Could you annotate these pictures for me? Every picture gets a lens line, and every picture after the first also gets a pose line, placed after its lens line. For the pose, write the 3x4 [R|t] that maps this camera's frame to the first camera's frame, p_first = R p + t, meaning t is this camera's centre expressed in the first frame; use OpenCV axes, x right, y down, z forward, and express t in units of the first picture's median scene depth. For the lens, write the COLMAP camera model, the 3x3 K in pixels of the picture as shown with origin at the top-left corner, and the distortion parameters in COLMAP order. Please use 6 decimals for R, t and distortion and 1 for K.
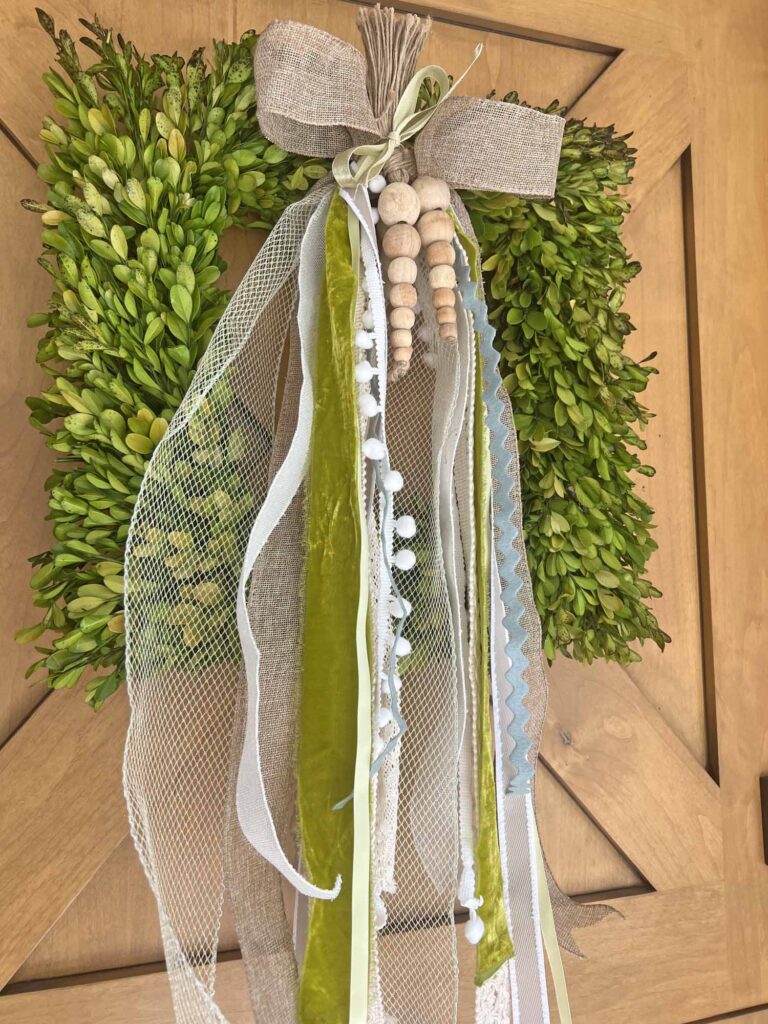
lens RADIAL K [[768.6, 0, 377.6], [0, 768.6, 498.5], [0, 0, 1]] dist [0.040946, -0.055625]
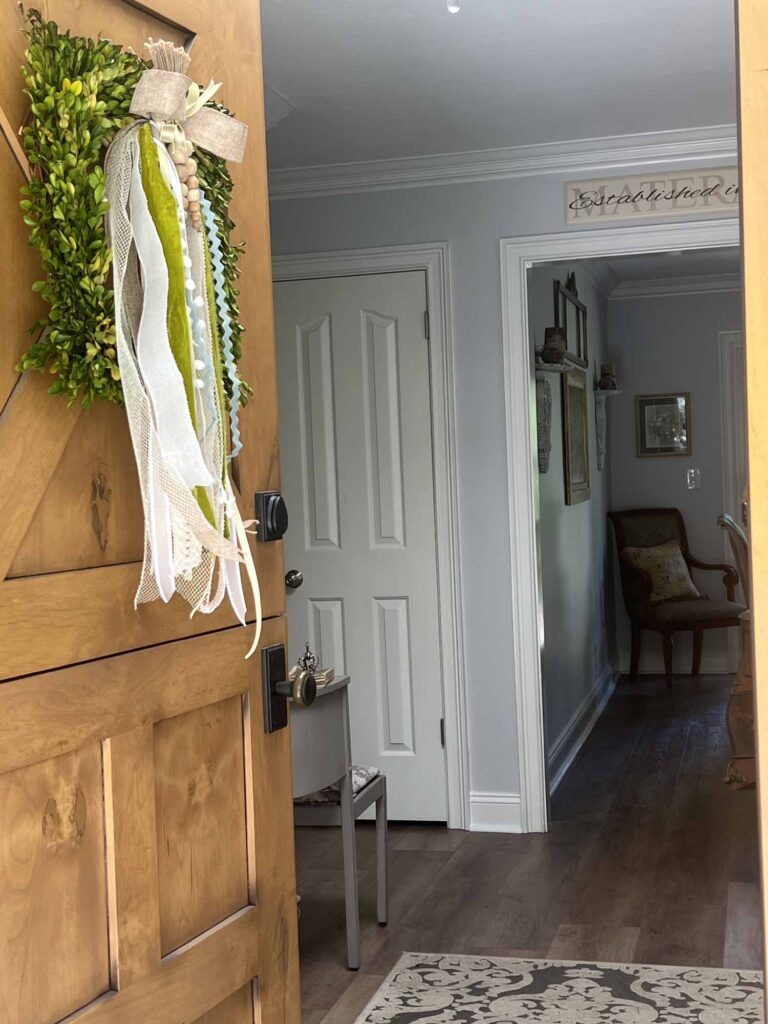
lens RADIAL K [[1459.3, 0, 384.0], [0, 1459.3, 512.0], [0, 0, 1]] dist [0.247185, -0.884406]
pose [[0.634656, -0.033401, 0.772073, -2.182339], [-0.028420, 0.997381, 0.066510, 0.210824], [-0.772272, -0.064153, 0.632045, -1.522056]]
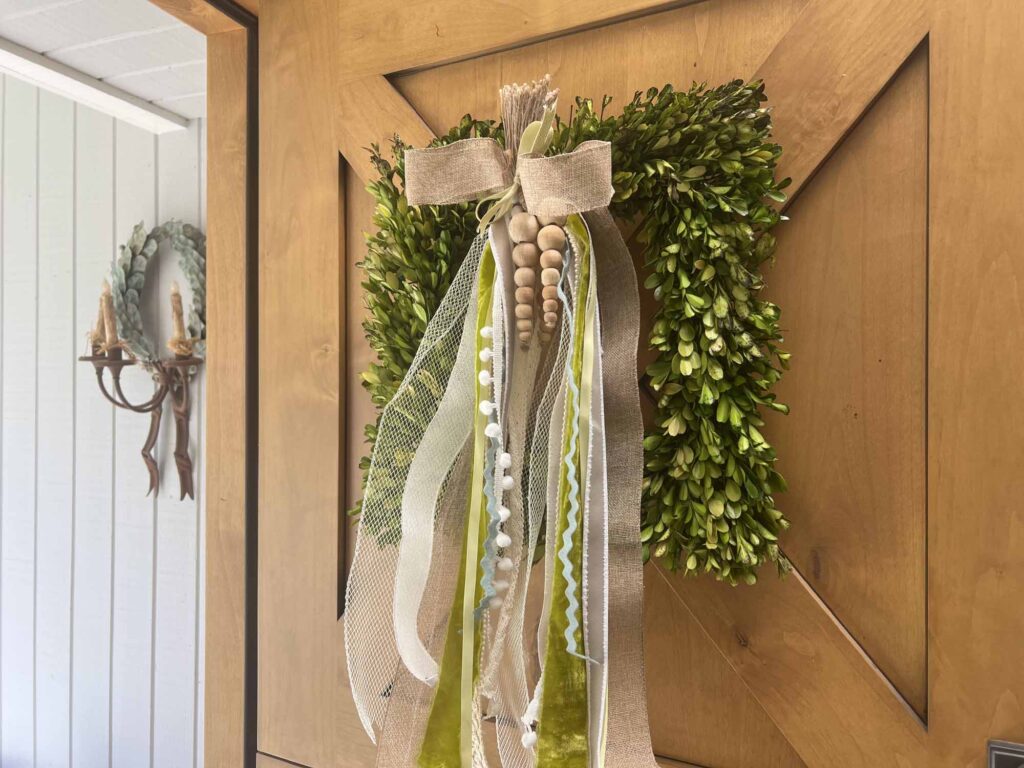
lens RADIAL K [[768.6, 0, 512.0], [0, 768.6, 384.0], [0, 0, 1]] dist [0.040946, -0.055625]
pose [[0.686531, 0.006950, -0.727067, 0.908083], [0.047912, 0.997349, 0.054774, -0.154273], [0.725520, -0.072439, 0.684378, 0.011047]]
